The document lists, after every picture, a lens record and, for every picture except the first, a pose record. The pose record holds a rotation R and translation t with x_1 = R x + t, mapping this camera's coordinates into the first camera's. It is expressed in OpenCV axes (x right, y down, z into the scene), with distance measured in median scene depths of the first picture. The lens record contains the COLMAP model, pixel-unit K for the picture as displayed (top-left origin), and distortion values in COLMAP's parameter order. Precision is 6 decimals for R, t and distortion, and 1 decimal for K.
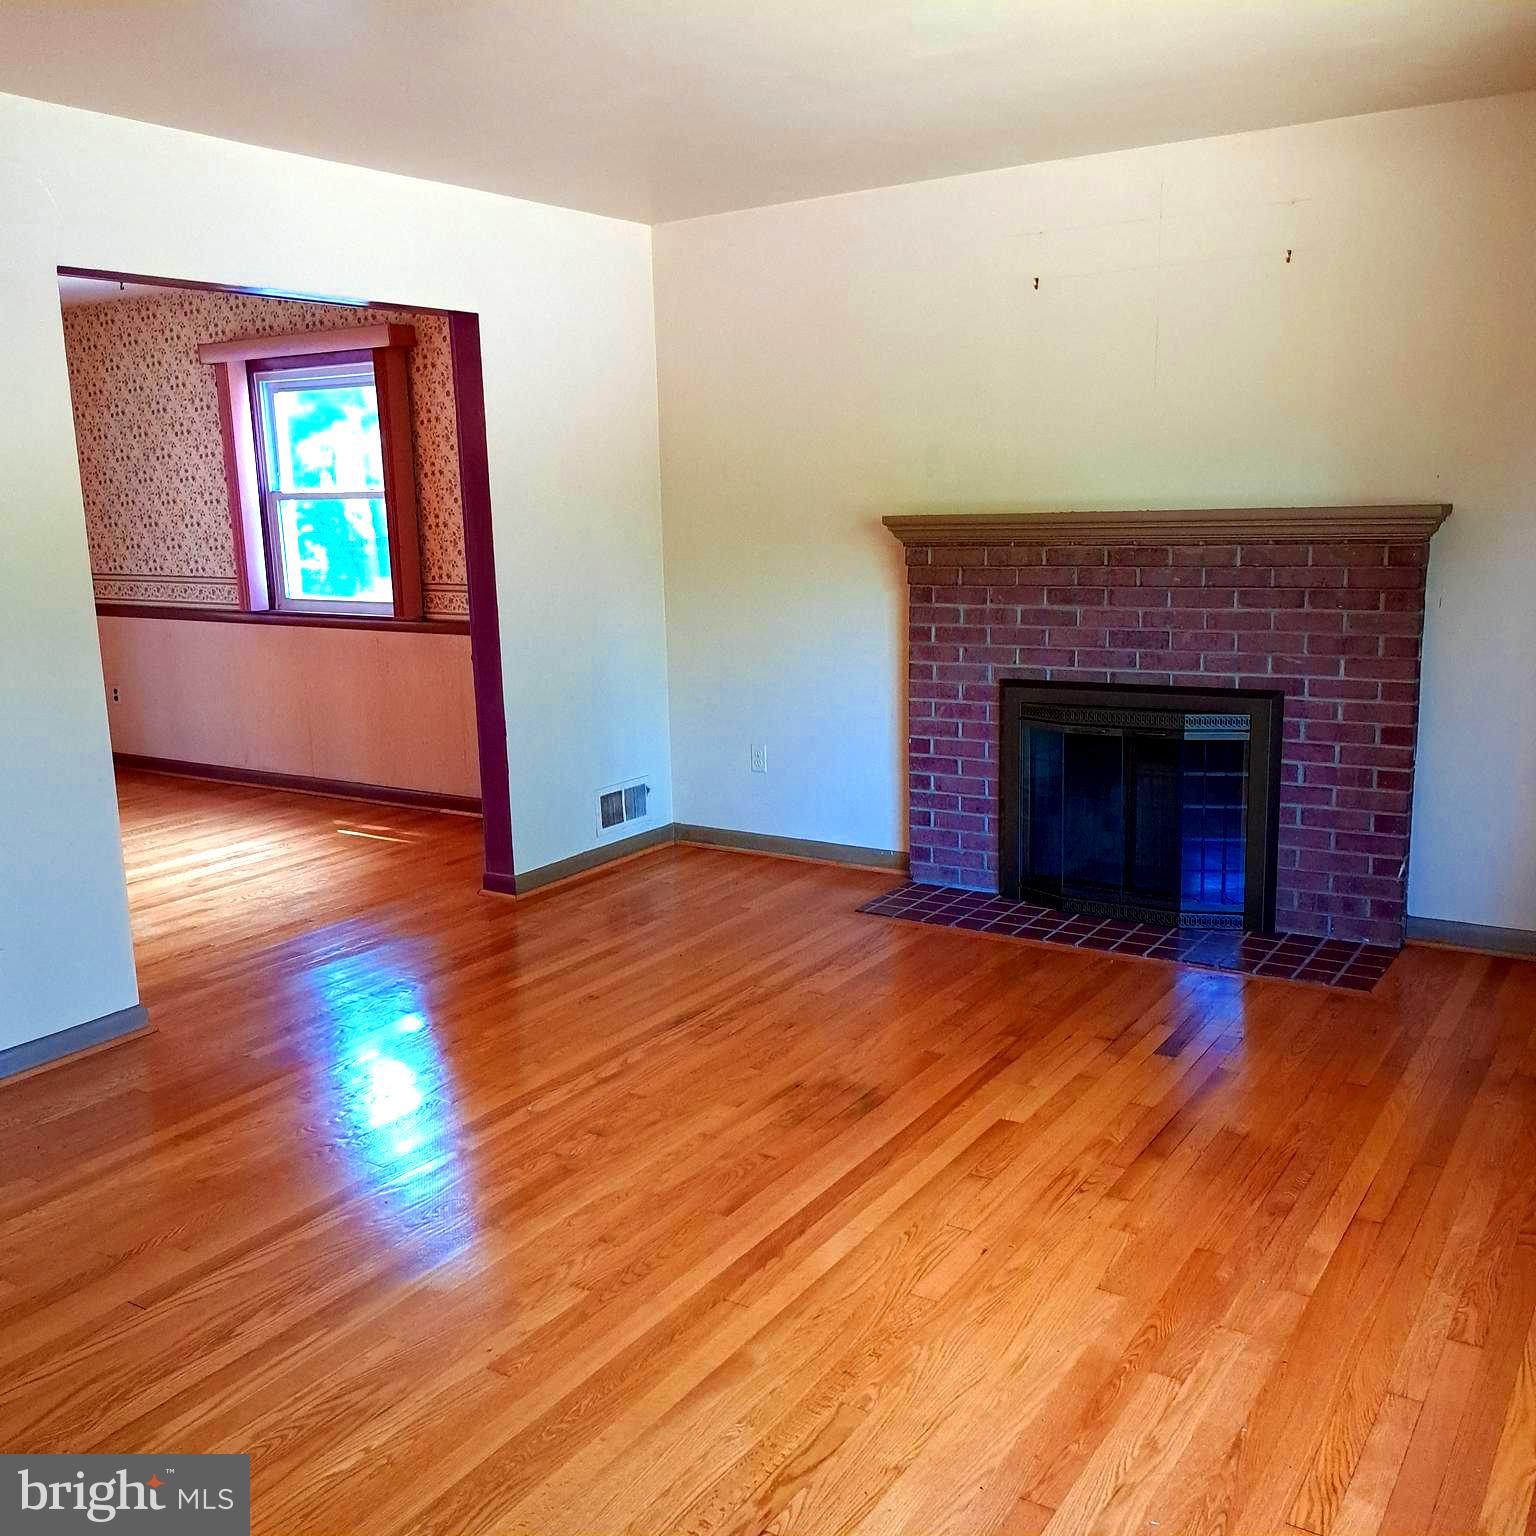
lens RADIAL K [[1477.6, 0, 771.4], [0, 1477.6, 775.3], [0, 0, 1]] dist [0.011261, -0.004556]
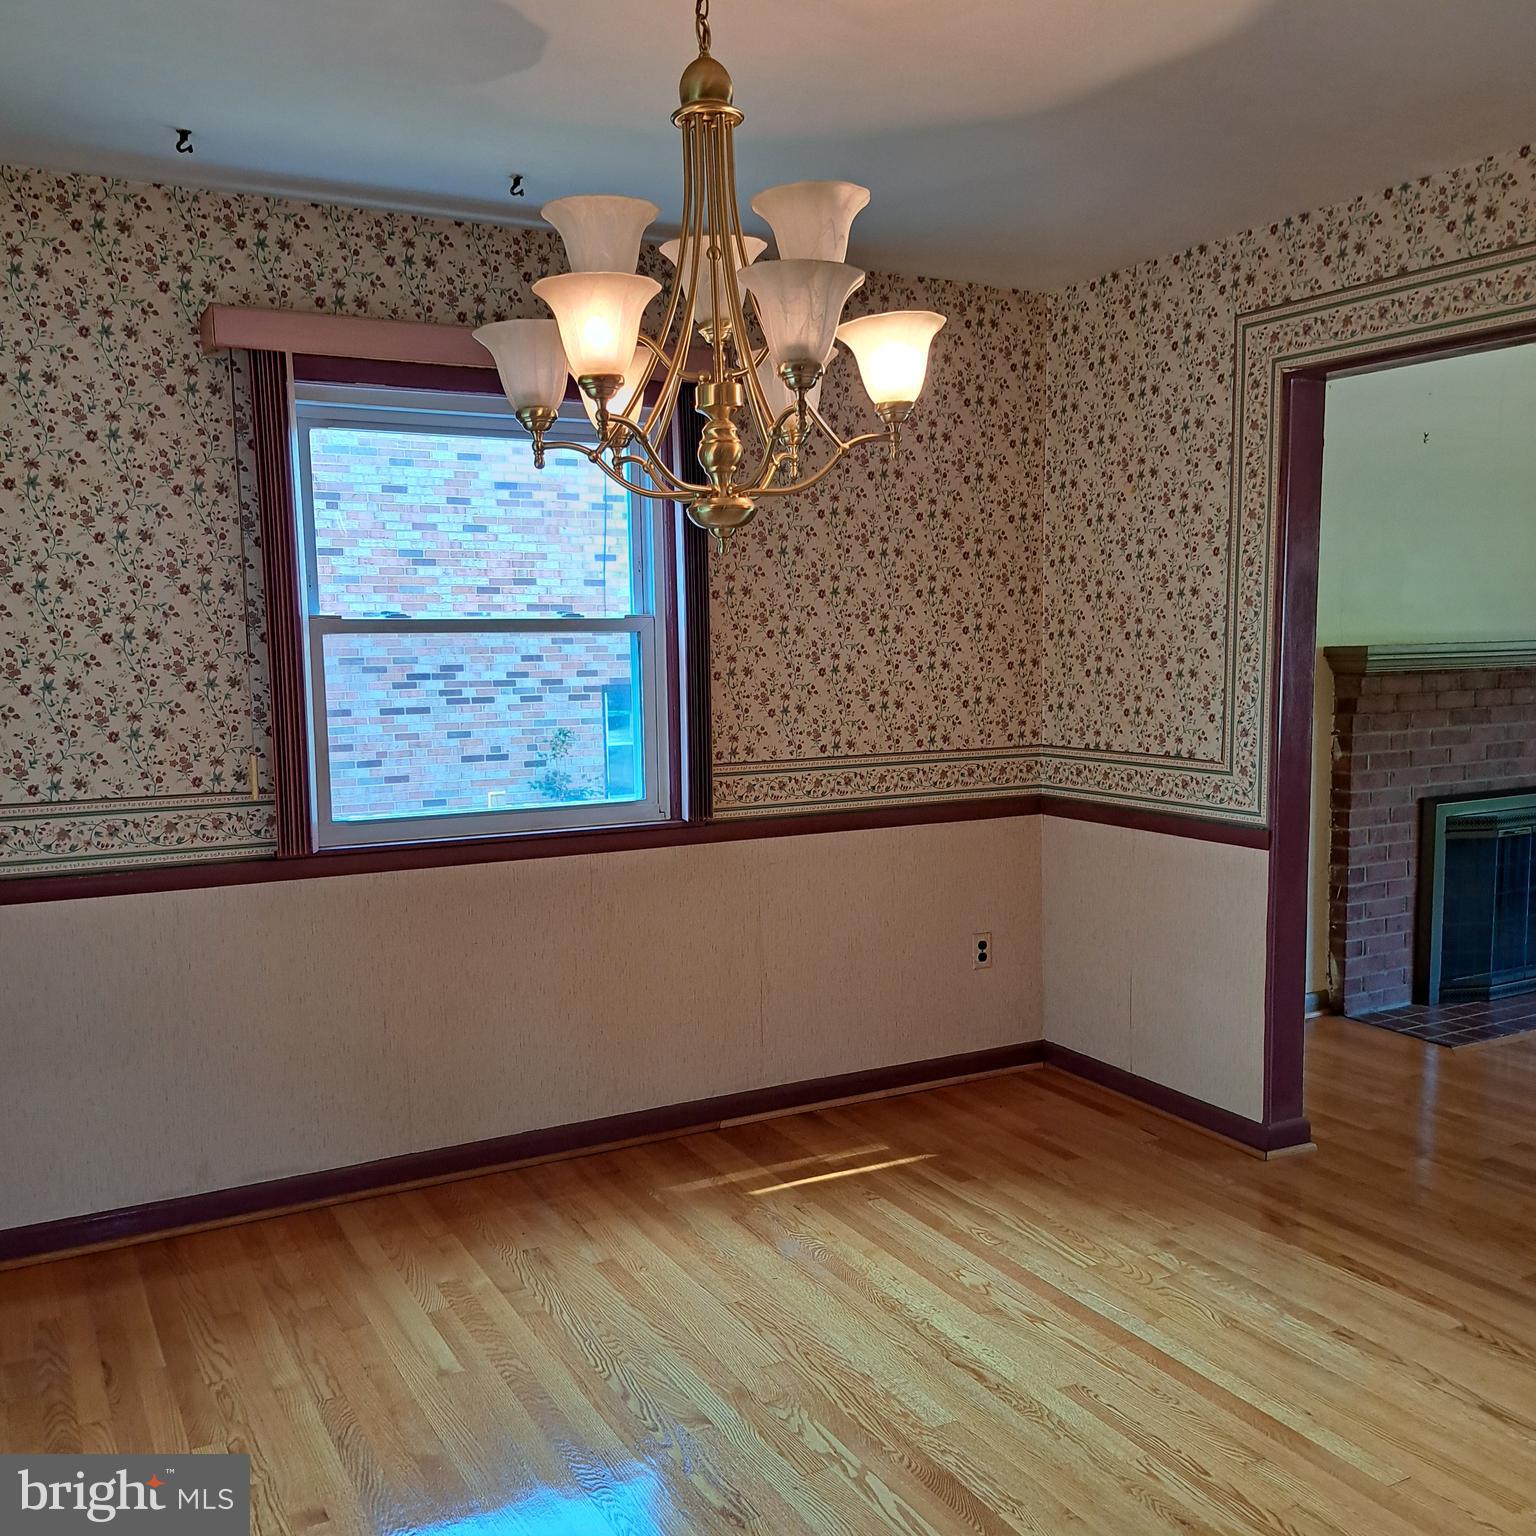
lens RADIAL K [[1477.6, 0, 771.4], [0, 1477.6, 775.3], [0, 0, 1]] dist [0.011261, -0.004556]
pose [[0.477746, -0.064041, 0.876161, -0.909926], [0.176500, 0.984000, -0.024318, -0.125365], [-0.860585, 0.166260, 0.481405, 0.805400]]
